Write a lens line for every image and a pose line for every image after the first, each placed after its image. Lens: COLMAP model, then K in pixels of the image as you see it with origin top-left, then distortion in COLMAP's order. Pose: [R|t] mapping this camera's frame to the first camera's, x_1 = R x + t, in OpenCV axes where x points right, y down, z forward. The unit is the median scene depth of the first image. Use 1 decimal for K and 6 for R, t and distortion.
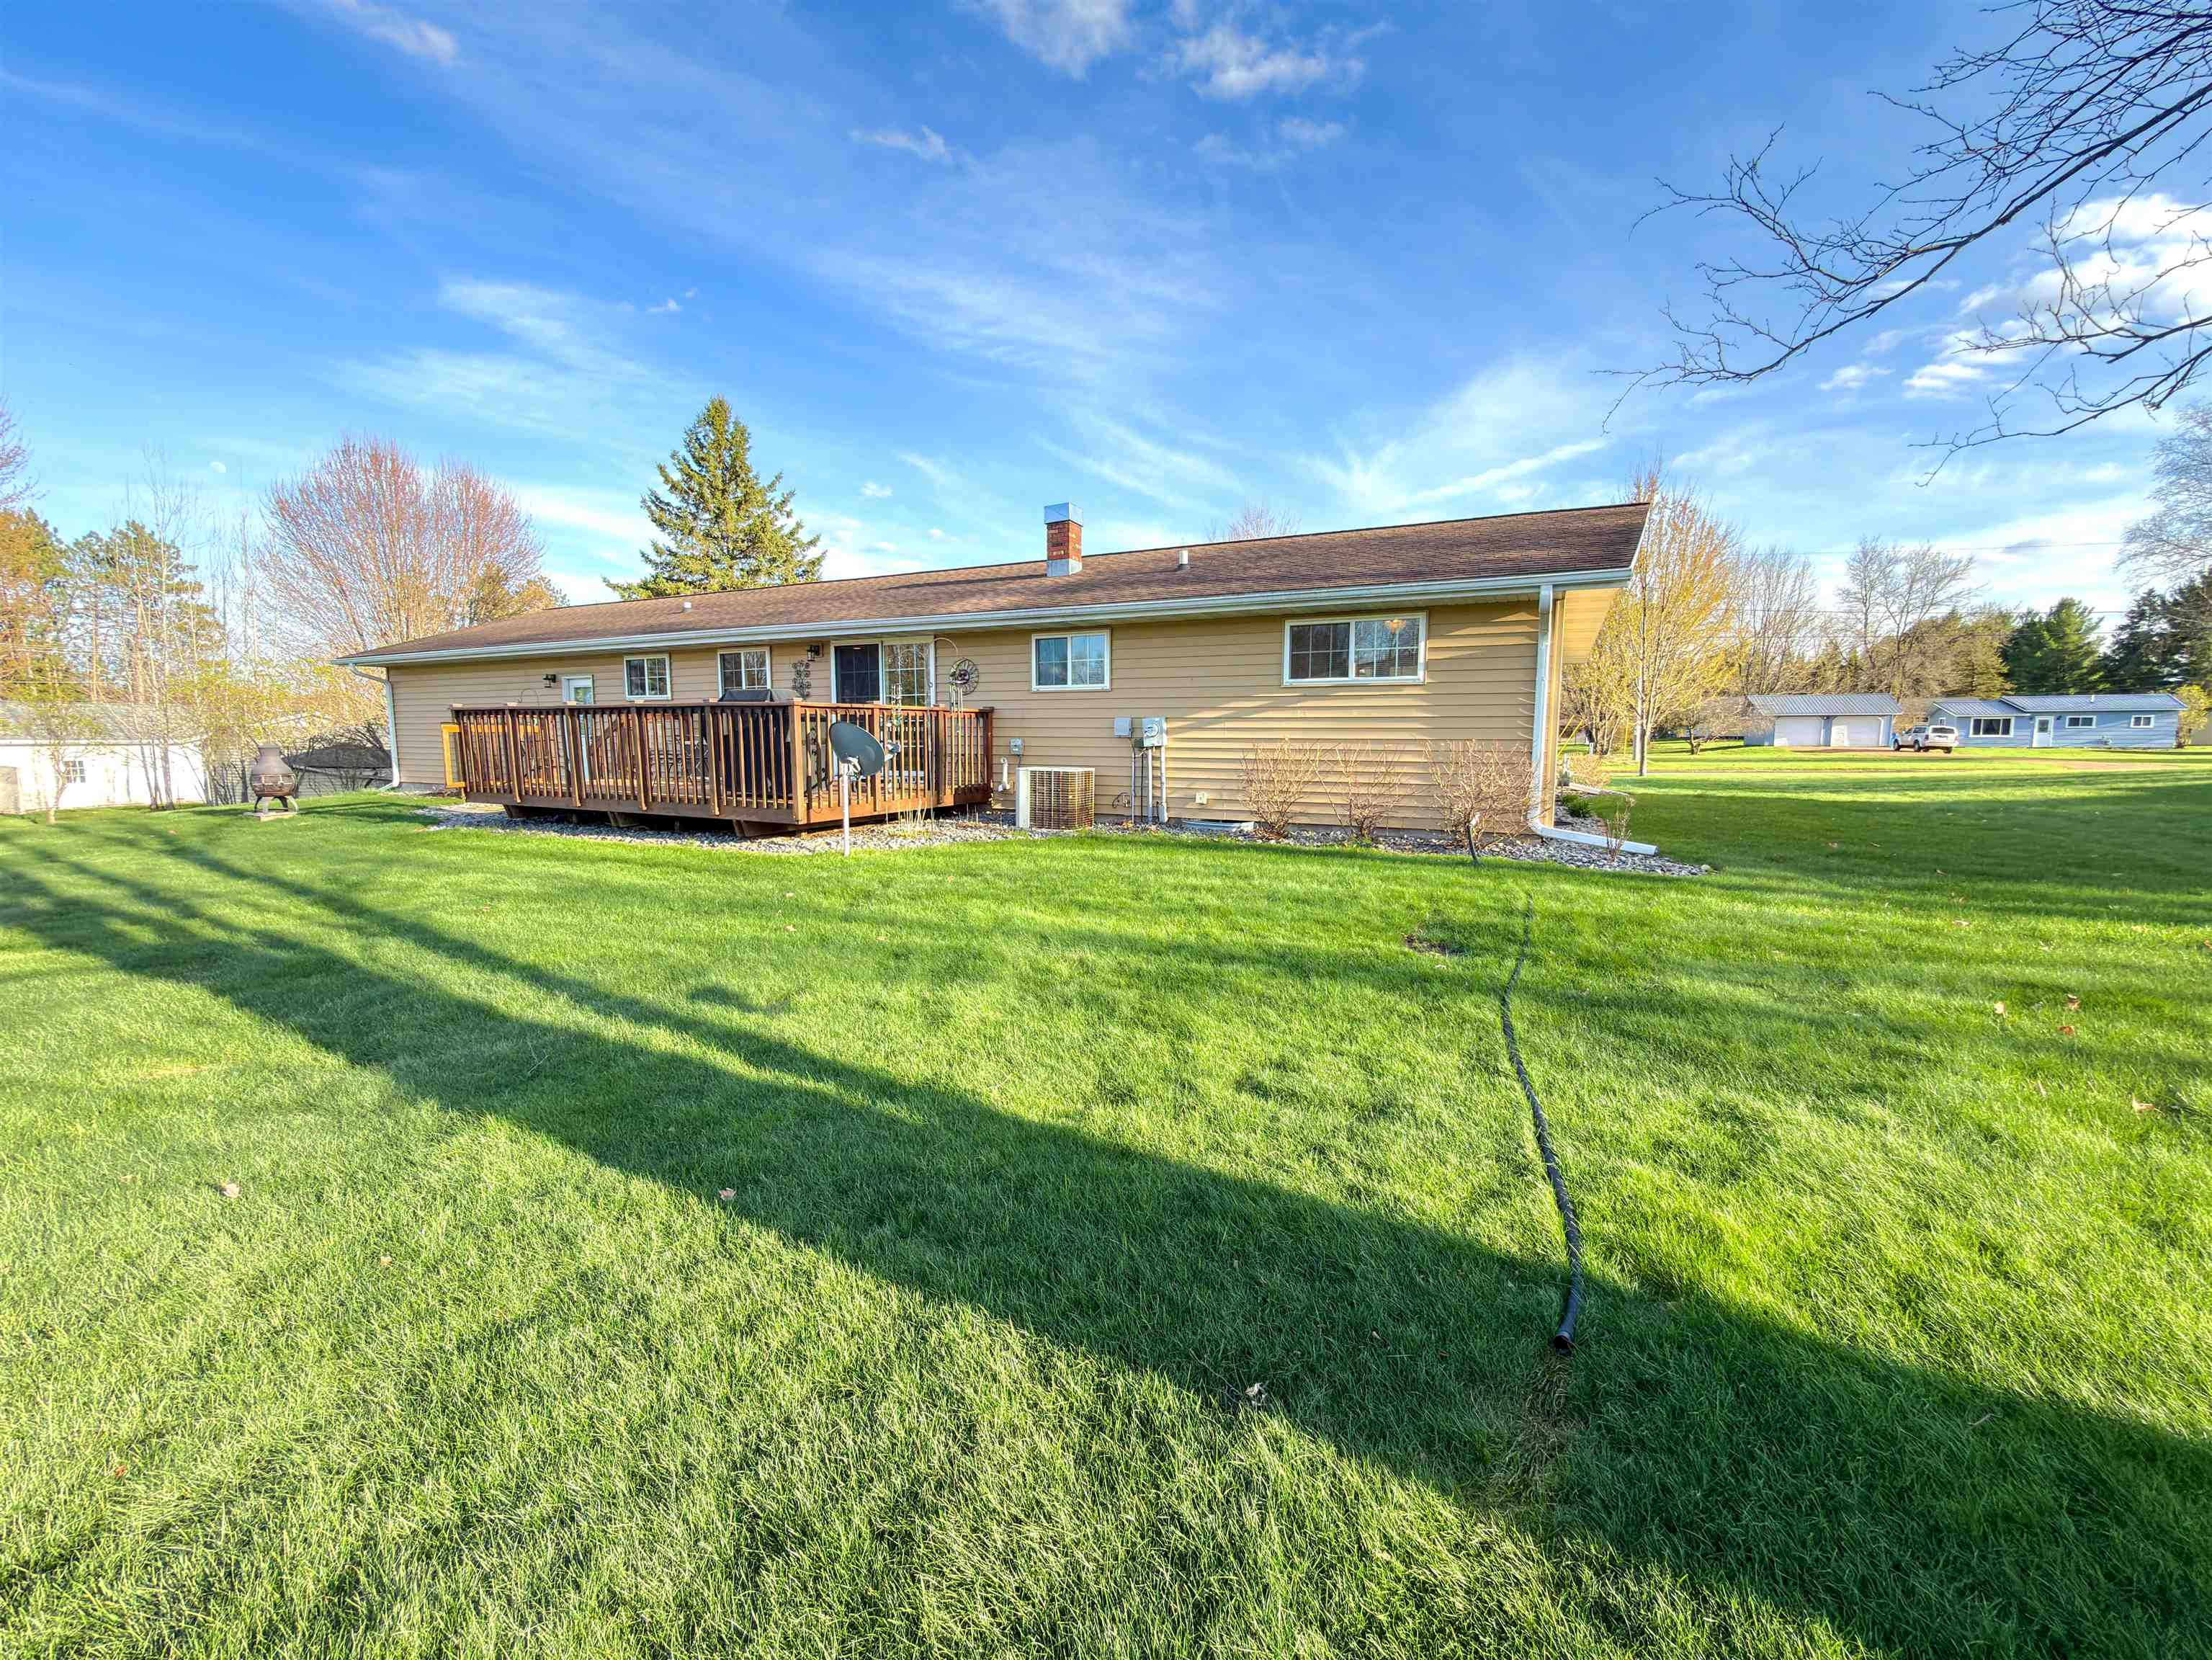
lens RADIAL K [[884.3, 0, 1104.8], [0, 884.3, 831.3], [0, 0, 1]] dist [0.000120, 0.000001]
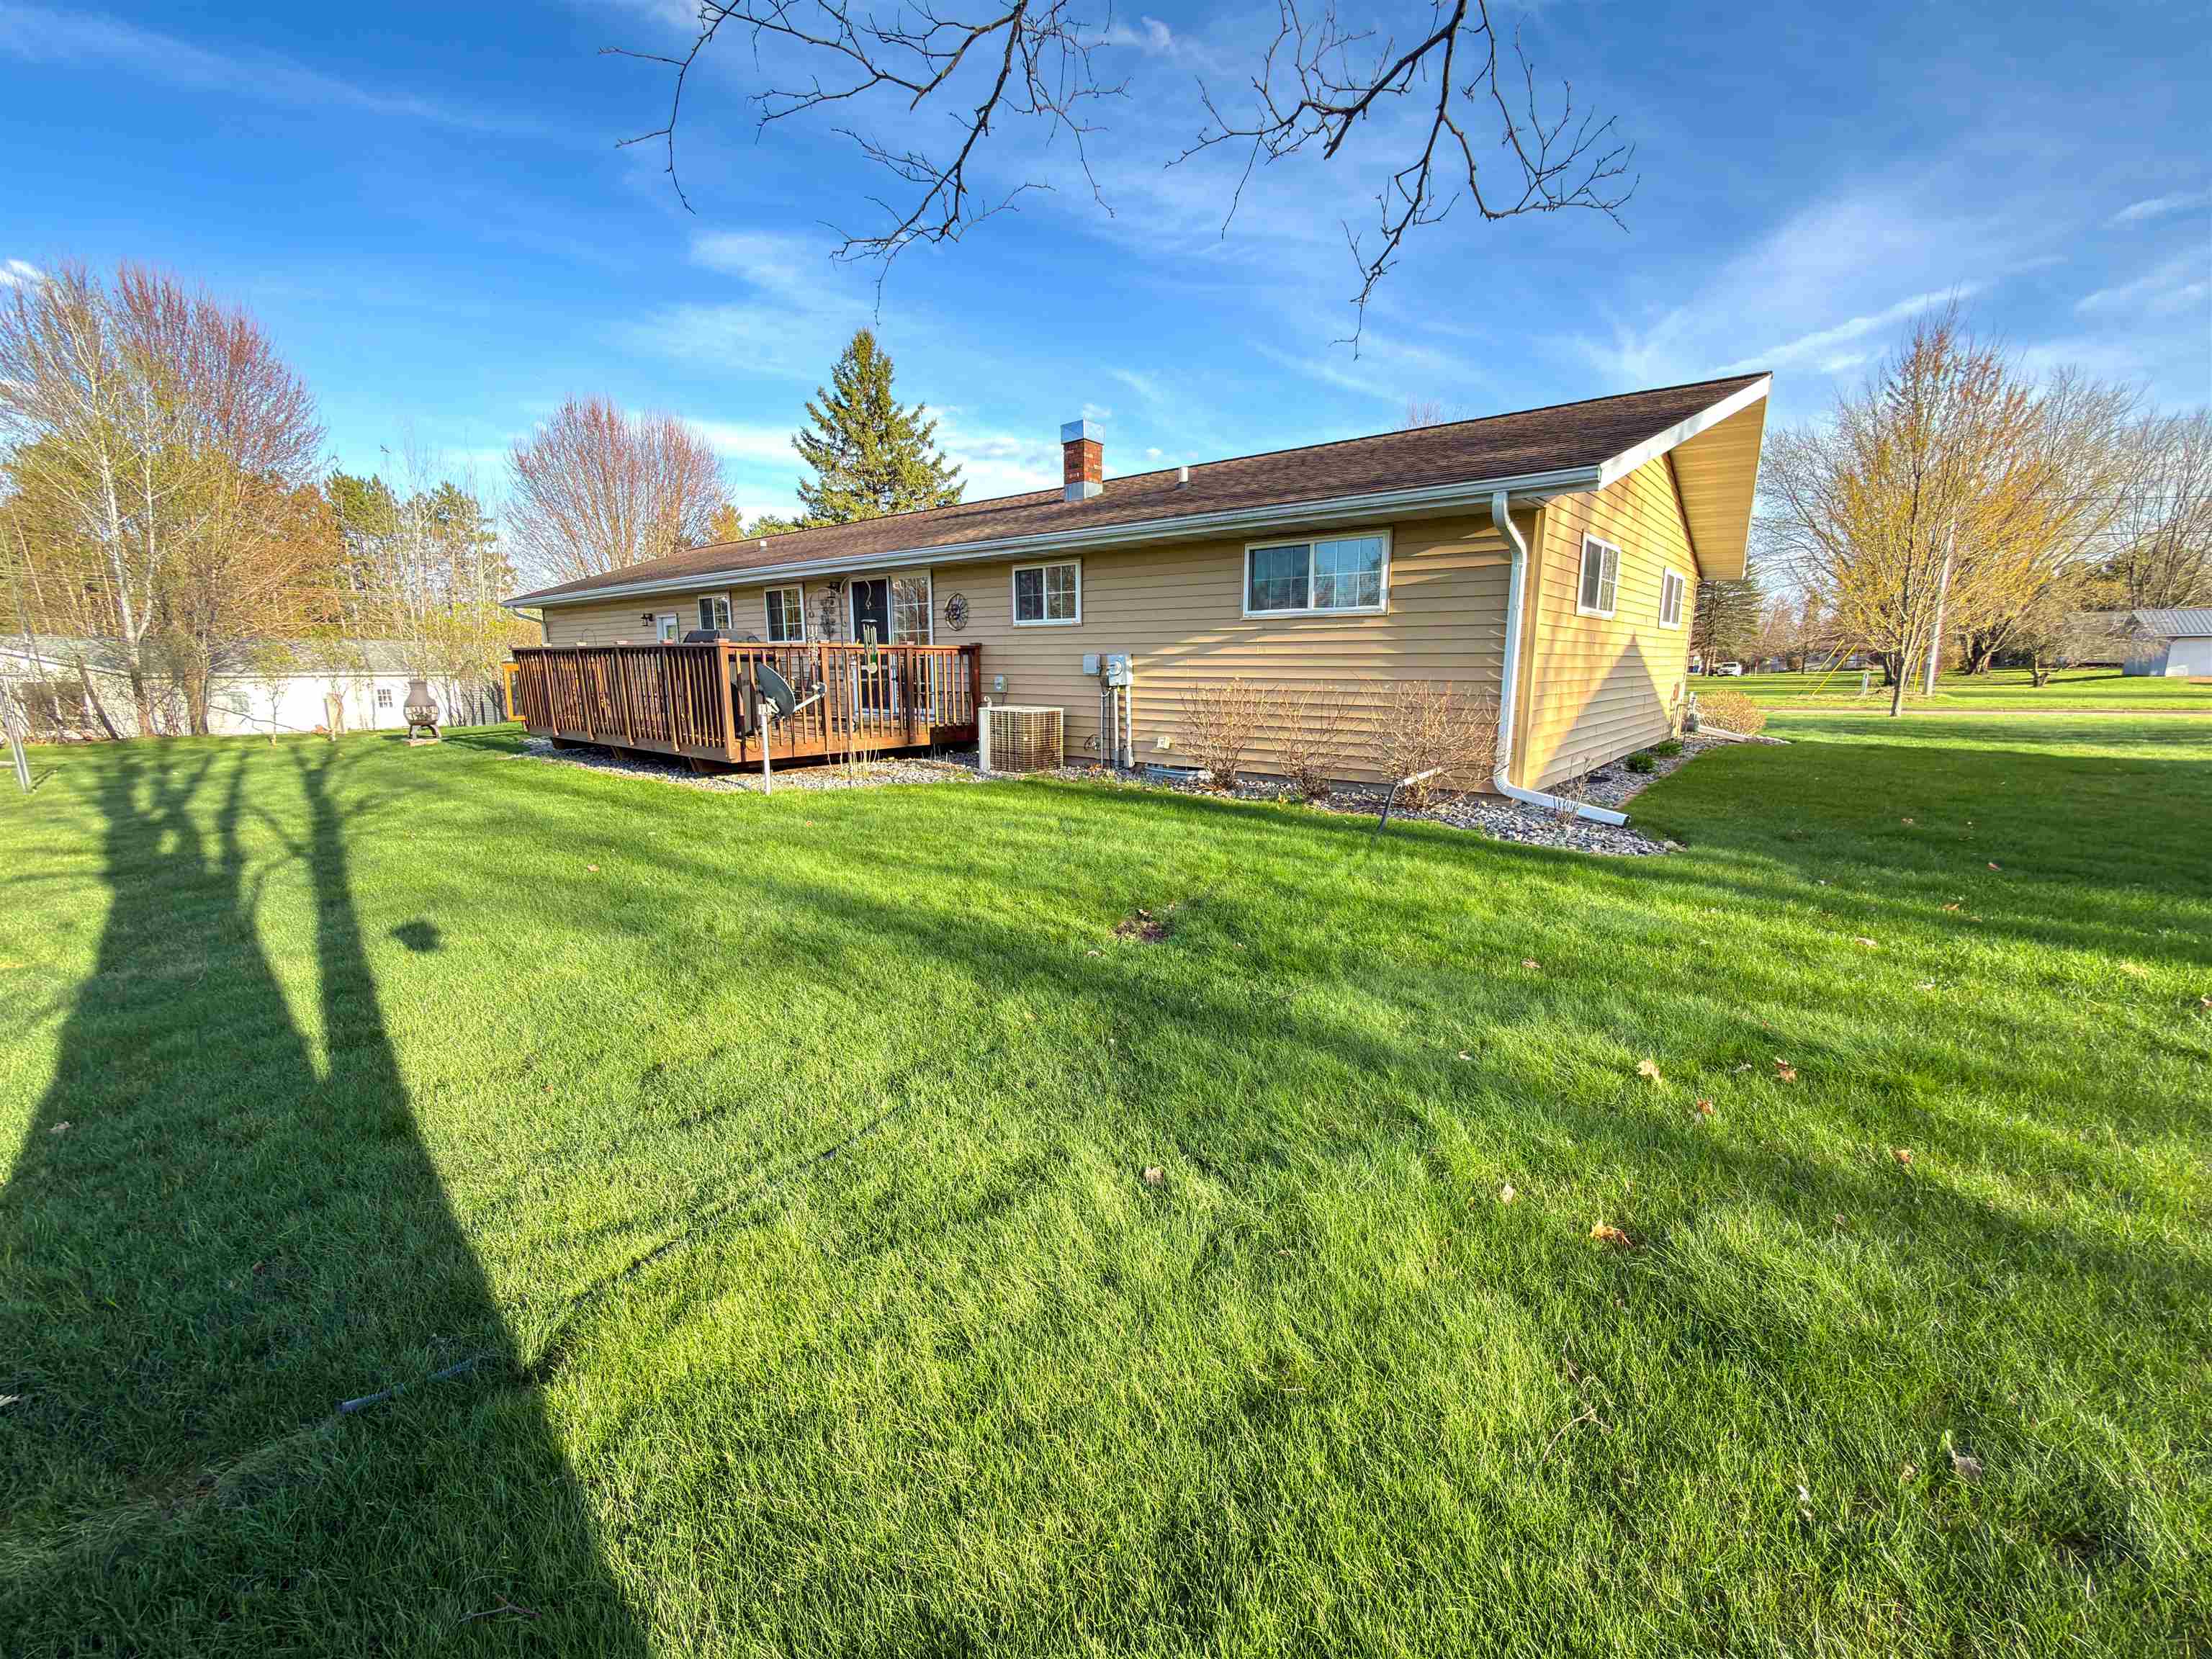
lens RADIAL K [[908.0, 0, 1109.8], [0, 908.0, 821.8], [0, 0, 1]] dist [0.001188, -0.000730]
pose [[0.972219, 0.037358, -0.231074, 0.227815], [-0.022202, 0.997449, 0.067847, -0.014708], [0.233019, -0.060832, 0.970568, 0.051318]]
